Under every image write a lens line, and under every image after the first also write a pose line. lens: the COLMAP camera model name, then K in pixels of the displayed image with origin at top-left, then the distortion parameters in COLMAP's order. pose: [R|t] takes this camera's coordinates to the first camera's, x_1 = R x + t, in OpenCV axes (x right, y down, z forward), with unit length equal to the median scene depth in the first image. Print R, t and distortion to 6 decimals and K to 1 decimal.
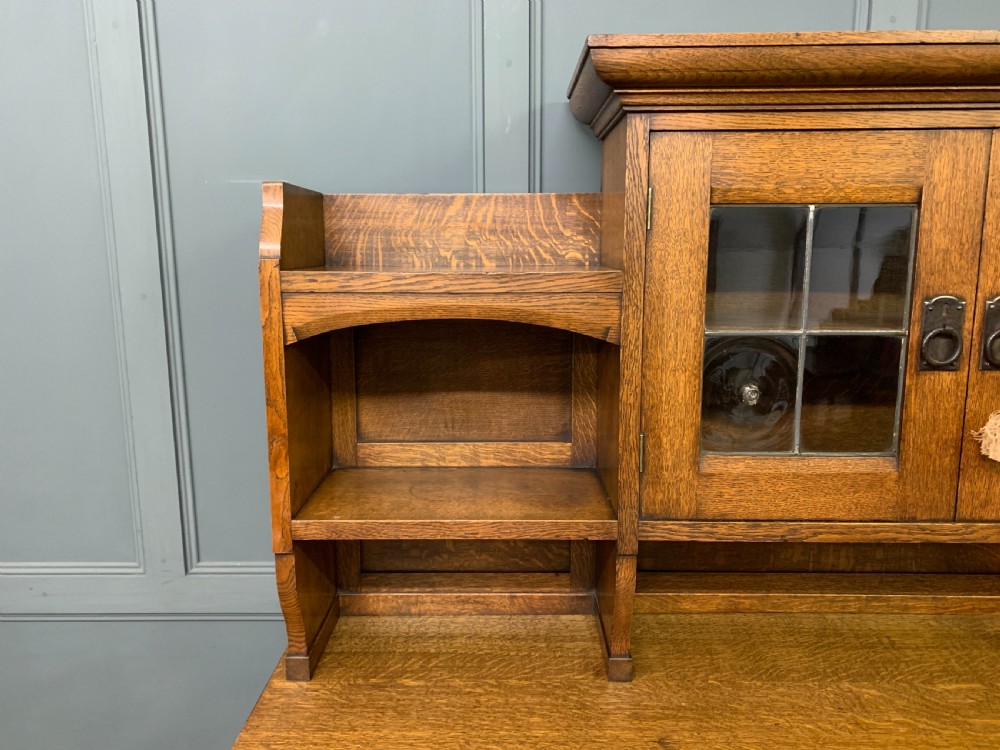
lens RADIAL K [[762.0, 0, 494.5], [0, 762.0, 368.2], [0, 0, 1]] dist [0.040497, -0.040319]
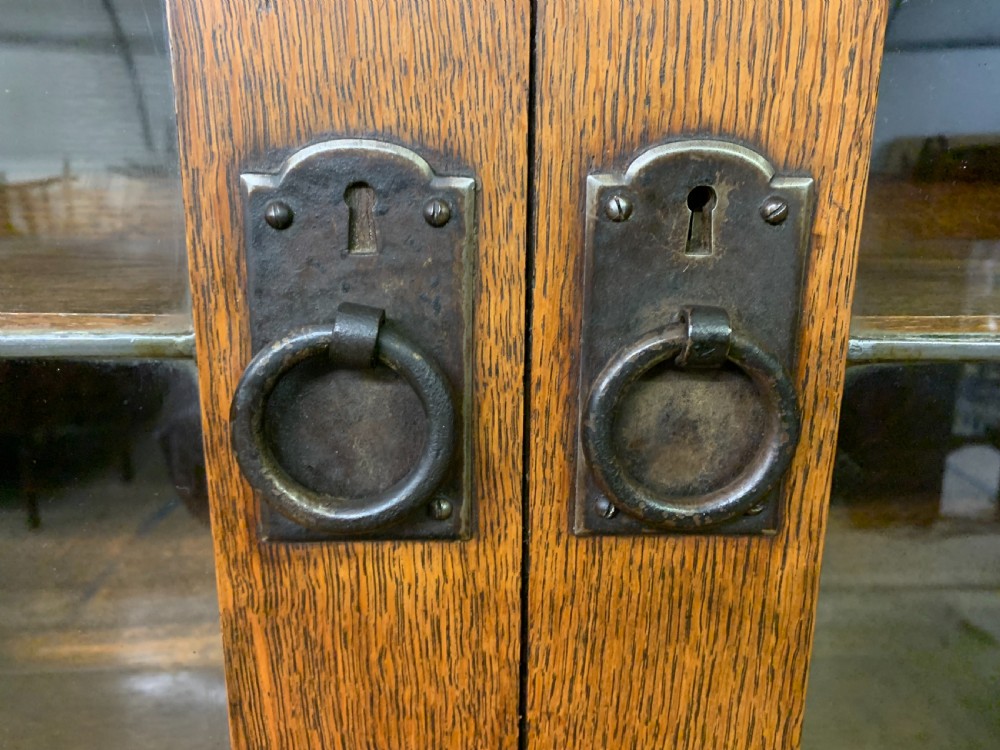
lens RADIAL K [[774.9, 0, 504.6], [0, 774.9, 373.8], [0, 0, 1]] dist [0.011261, -0.009347]
pose [[0.998818, -0.001294, 0.048591, 0.578569], [-0.003122, 0.995875, 0.090680, -0.054477], [-0.048508, -0.090725, 0.994694, 0.775666]]
